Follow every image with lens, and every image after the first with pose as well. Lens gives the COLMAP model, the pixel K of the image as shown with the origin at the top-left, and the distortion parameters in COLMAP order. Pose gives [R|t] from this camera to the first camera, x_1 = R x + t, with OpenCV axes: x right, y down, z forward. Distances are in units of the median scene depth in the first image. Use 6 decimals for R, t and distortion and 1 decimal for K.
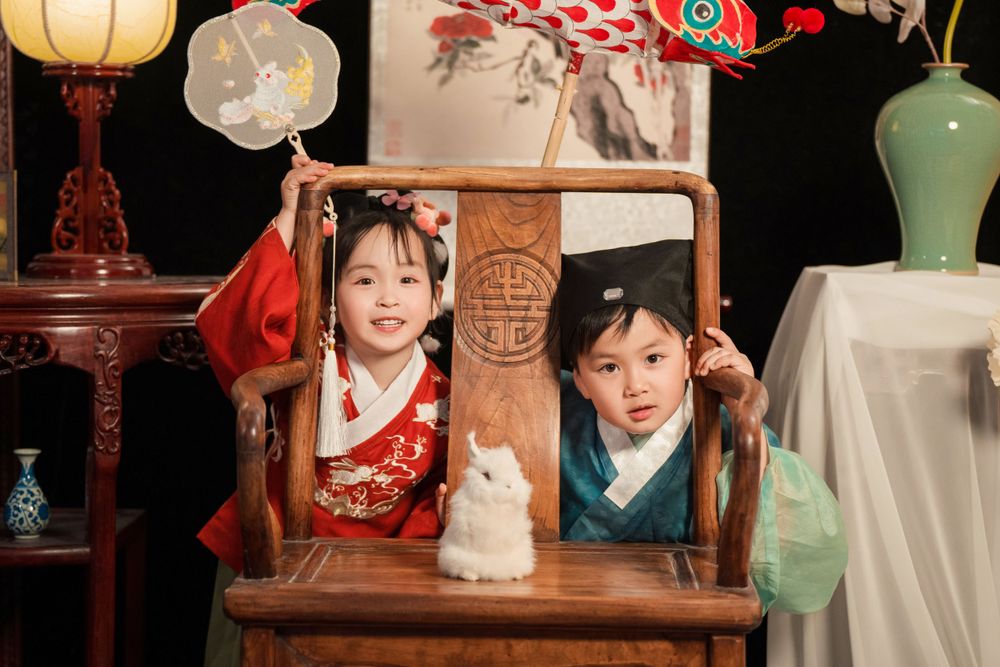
lens RADIAL K [[2533.9, 0, 506.8], [0, 2533.9, 330.1], [0, 0, 1]] dist [0.205771, 0.000000]
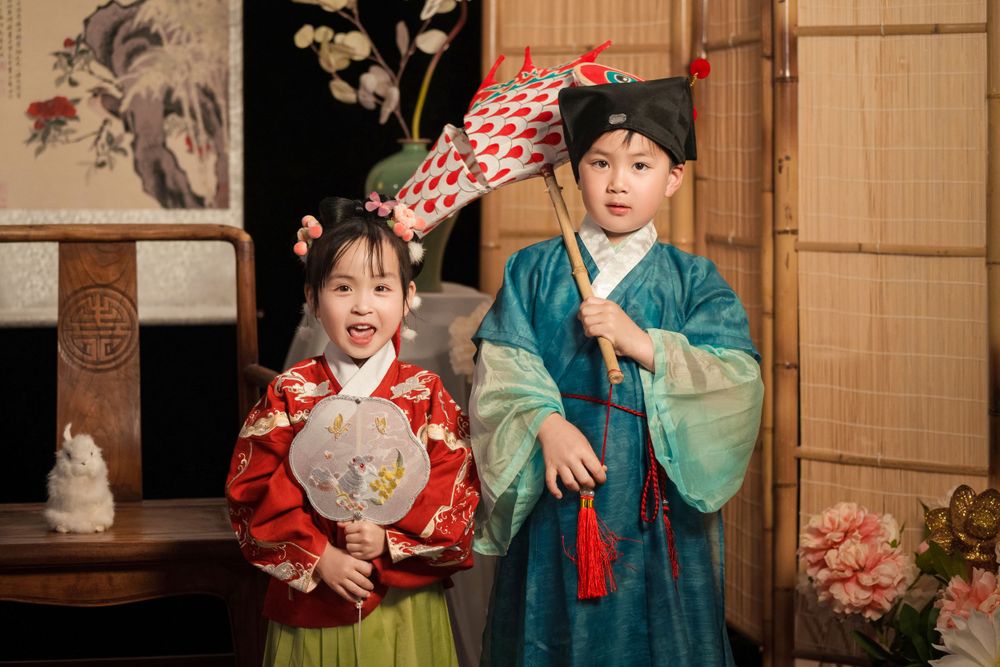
lens RADIAL K [[2125.1, 0, 501.5], [0, 2125.1, 329.9], [0, 0, 1]] dist [-0.088914, 0.000000]
pose [[0.979513, -0.028969, 0.199285, -0.014068], [0.027513, 0.999571, 0.010073, -0.013407], [-0.199491, -0.004384, 0.979890, -0.140196]]
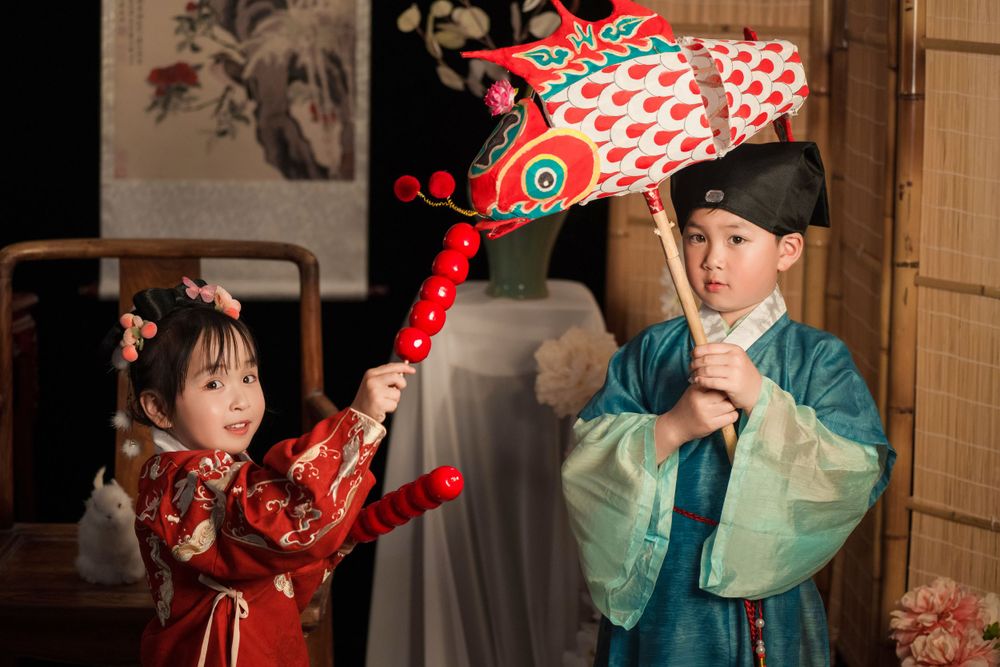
lens RADIAL K [[1999.4, 0, 502.3], [0, 1999.4, 336.6], [0, 0, 1]] dist [-0.177293, 0.000000]
pose [[0.999069, -0.009060, 0.042184, 0.128854], [0.004369, 0.993922, 0.109999, -0.122855], [-0.042925, -0.109712, 0.993036, -0.003709]]
